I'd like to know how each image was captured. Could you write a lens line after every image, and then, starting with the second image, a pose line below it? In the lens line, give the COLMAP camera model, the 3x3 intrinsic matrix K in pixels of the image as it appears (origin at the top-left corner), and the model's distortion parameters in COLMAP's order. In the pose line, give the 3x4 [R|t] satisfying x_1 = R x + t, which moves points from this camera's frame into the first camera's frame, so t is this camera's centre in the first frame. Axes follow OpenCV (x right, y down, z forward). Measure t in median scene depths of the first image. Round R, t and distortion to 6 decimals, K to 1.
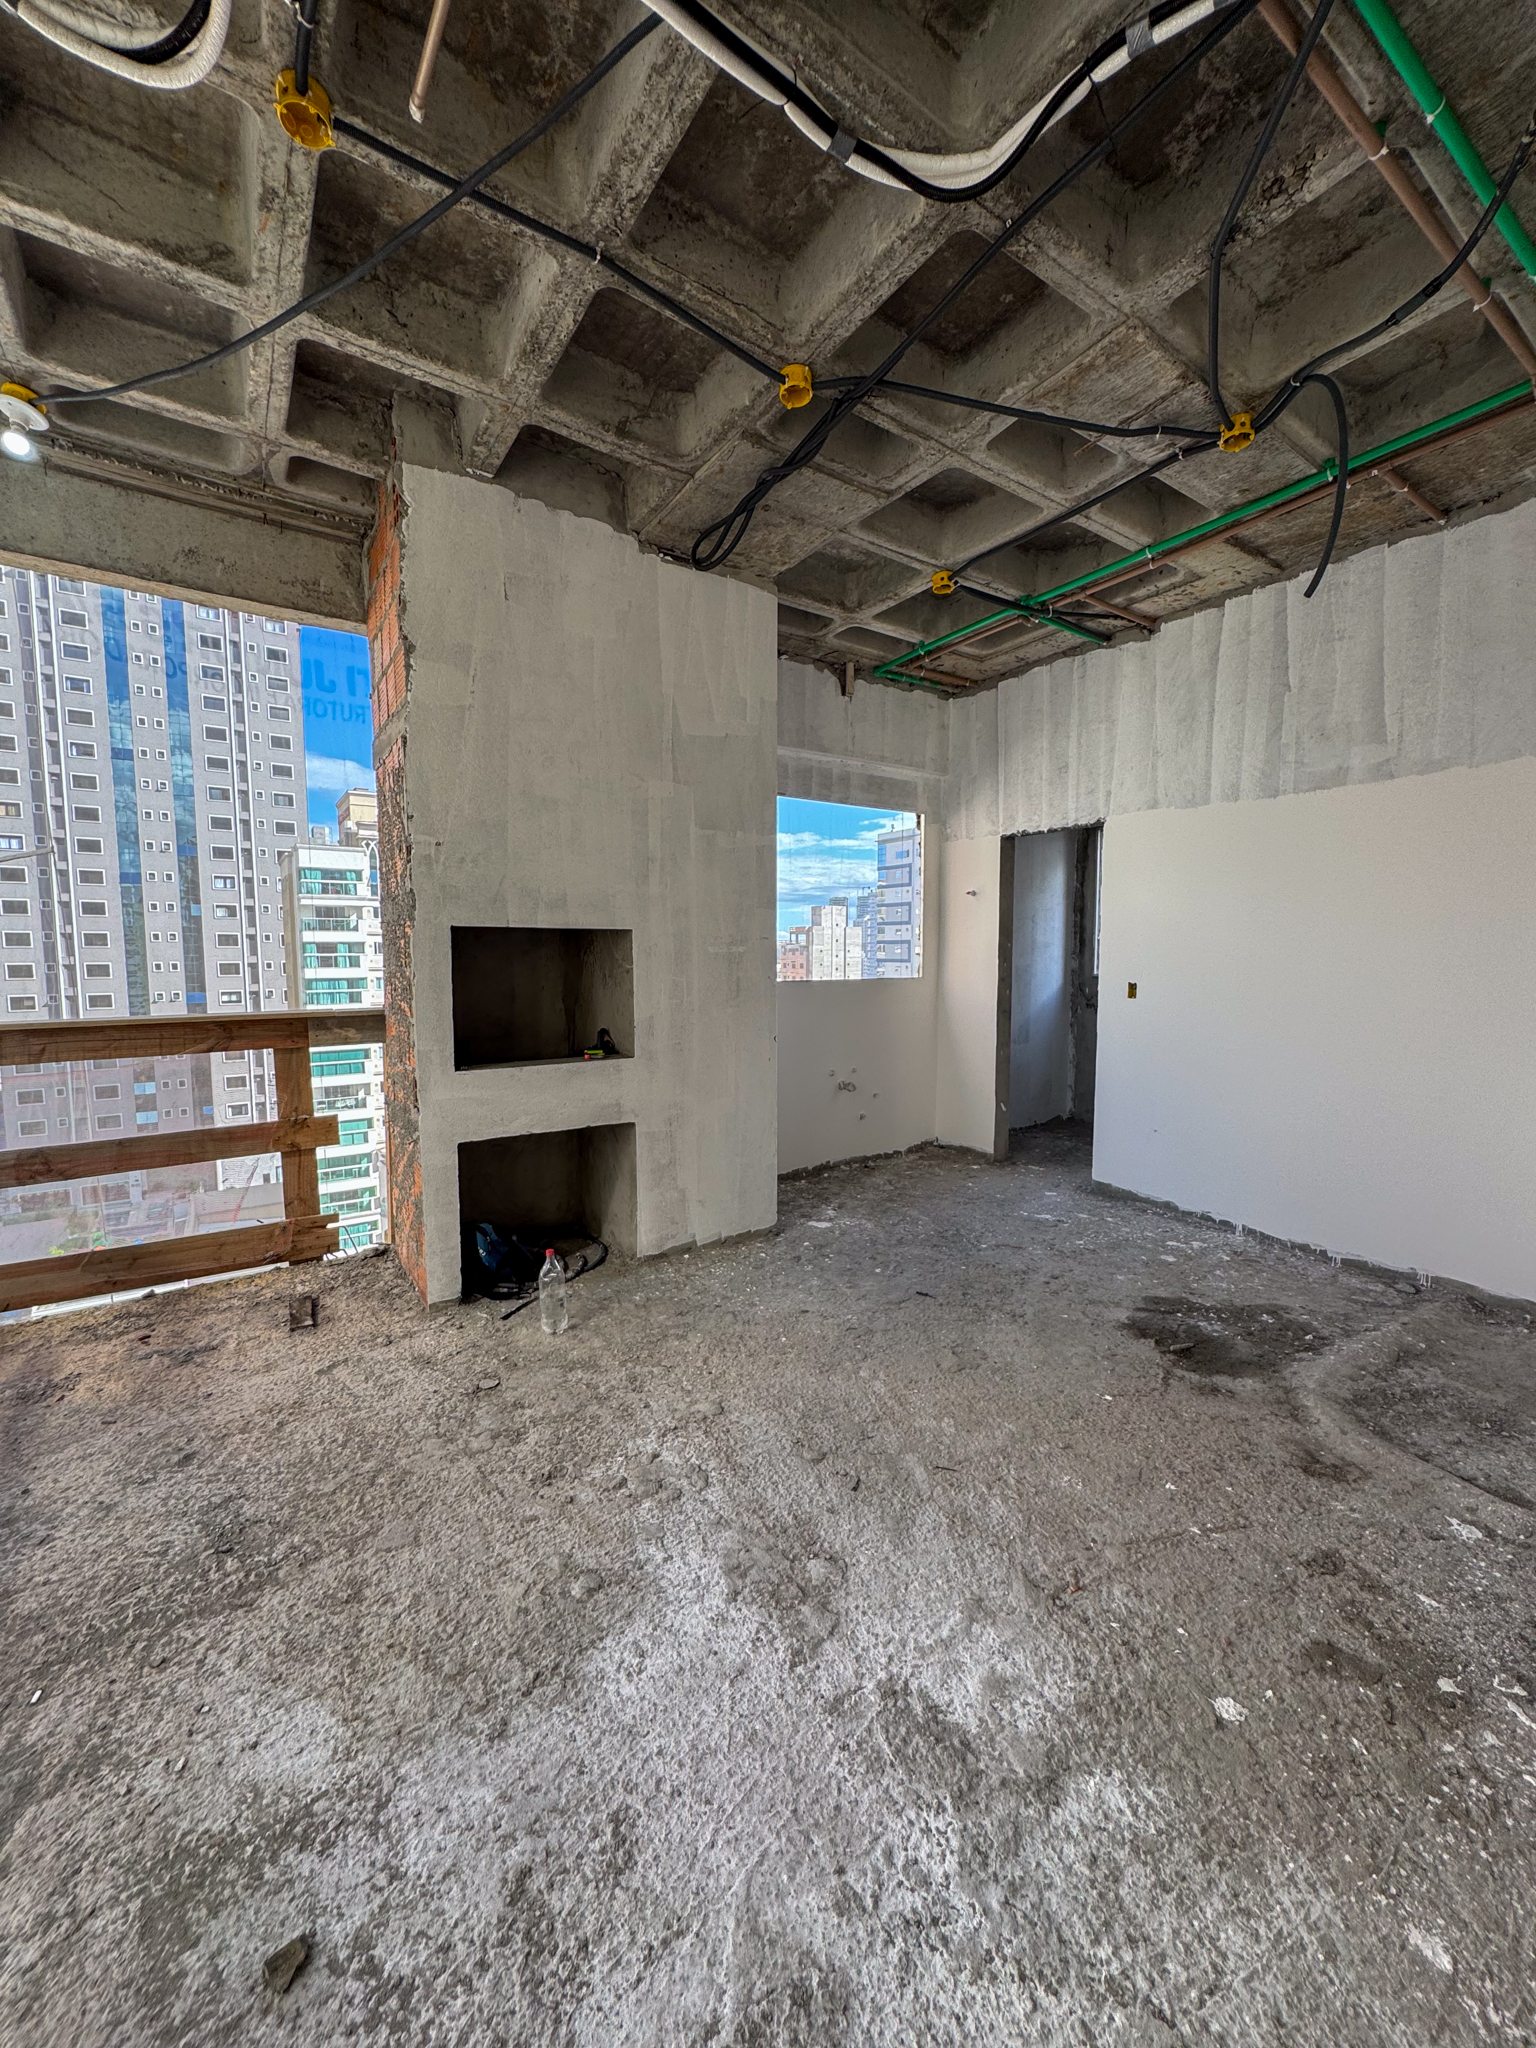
lens RADIAL K [[814.1, 0, 767.1], [0, 814.1, 1021.9], [0, 0, 1]] dist [-0.005736, 0.000514]
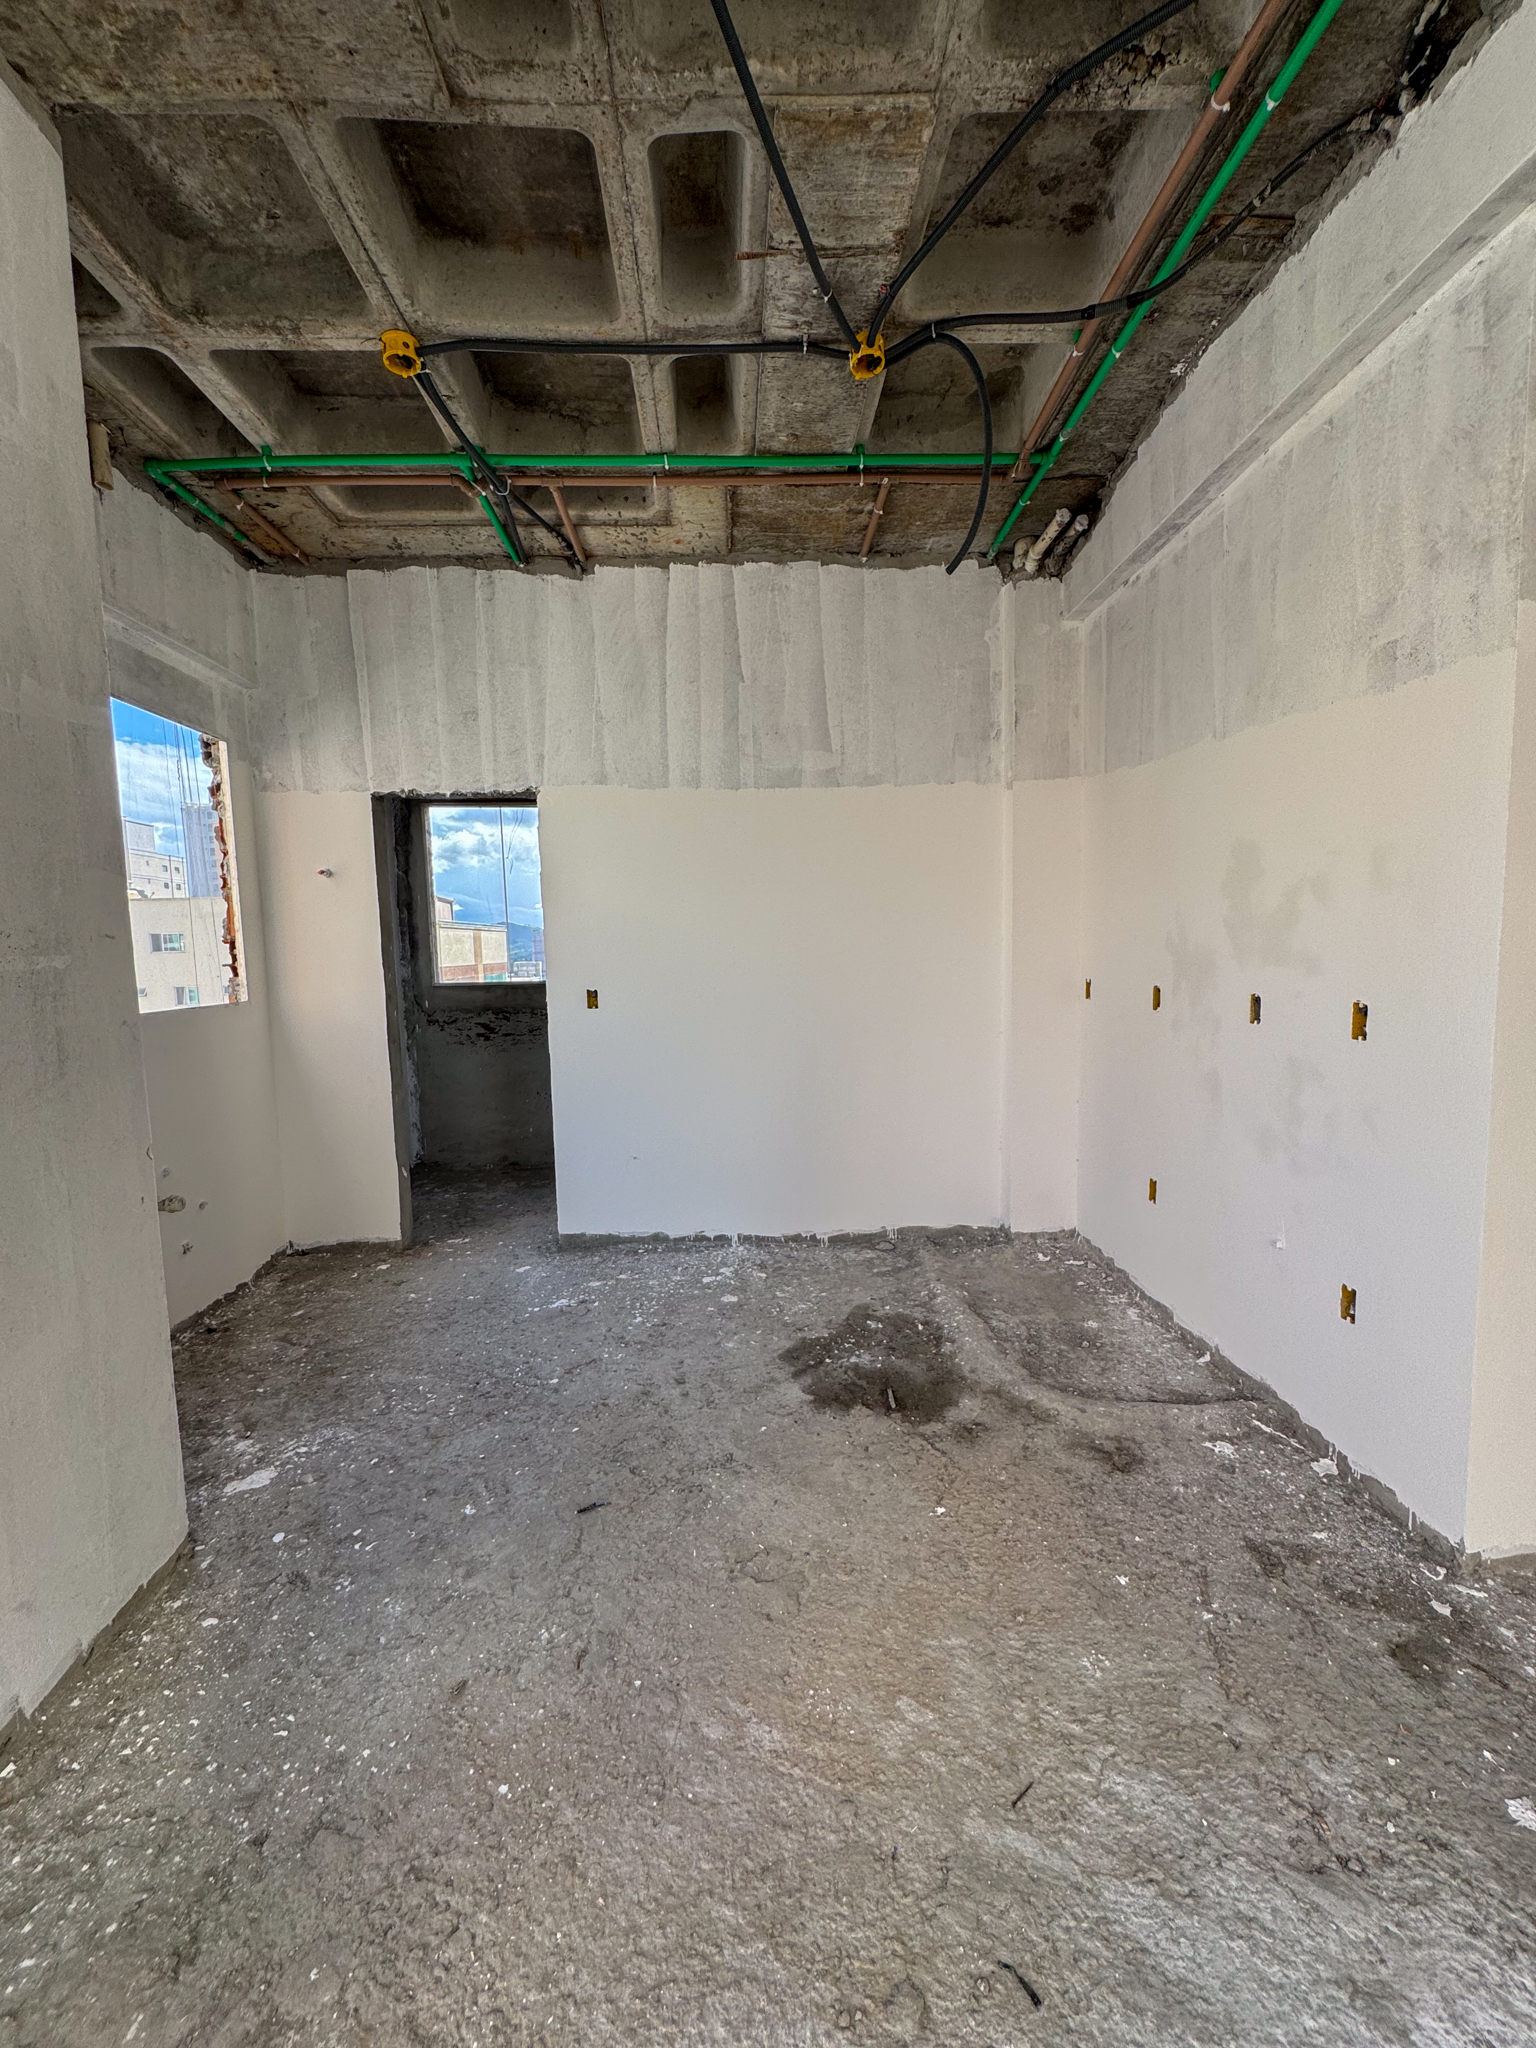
lens RADIAL K [[814.1, 0, 767.7], [0, 814.1, 1021.5], [0, 0, 1]] dist [-0.005736, 0.000514]
pose [[0.519714, -0.089514, 0.849638, -0.198612], [0.095965, 0.994319, 0.046056, -0.042458], [-0.848933, 0.057600, 0.525352, 0.467361]]
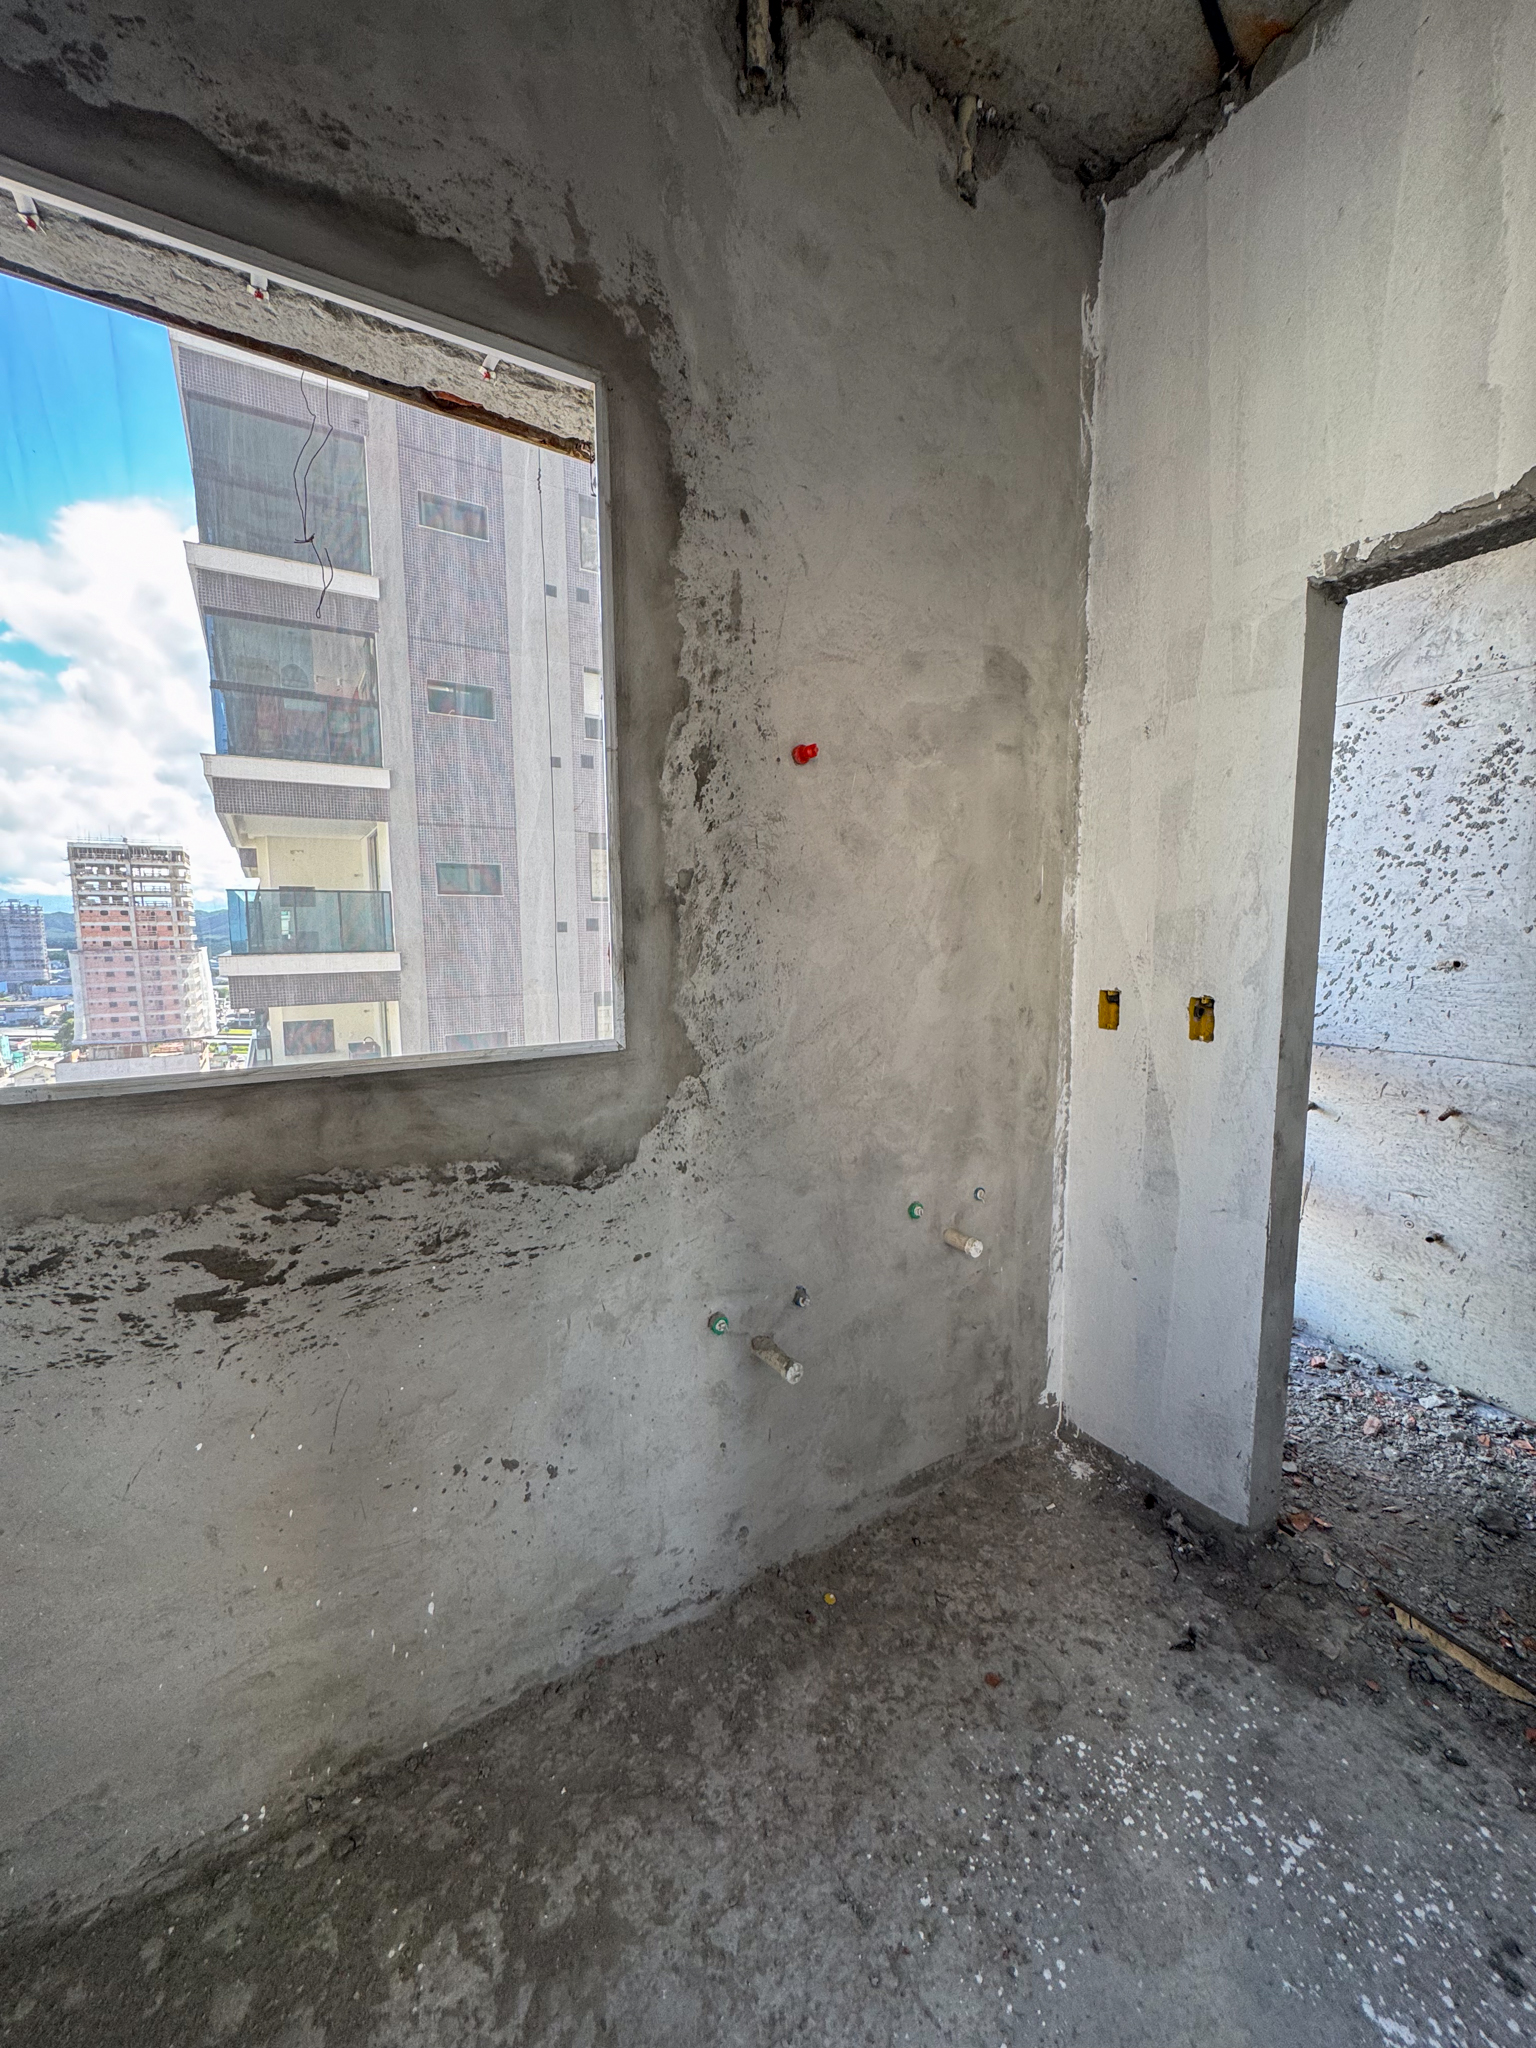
lens RADIAL K [[814.1, 0, 812.4], [0, 814.1, 1029.6], [0, 0, 1]] dist [-0.005736, 0.000514]
pose [[0.034973, -0.105657, 0.993787, 0.237518], [0.088900, 0.990783, 0.102209, -0.096545], [-0.995426, 0.084773, 0.044044, 1.082589]]
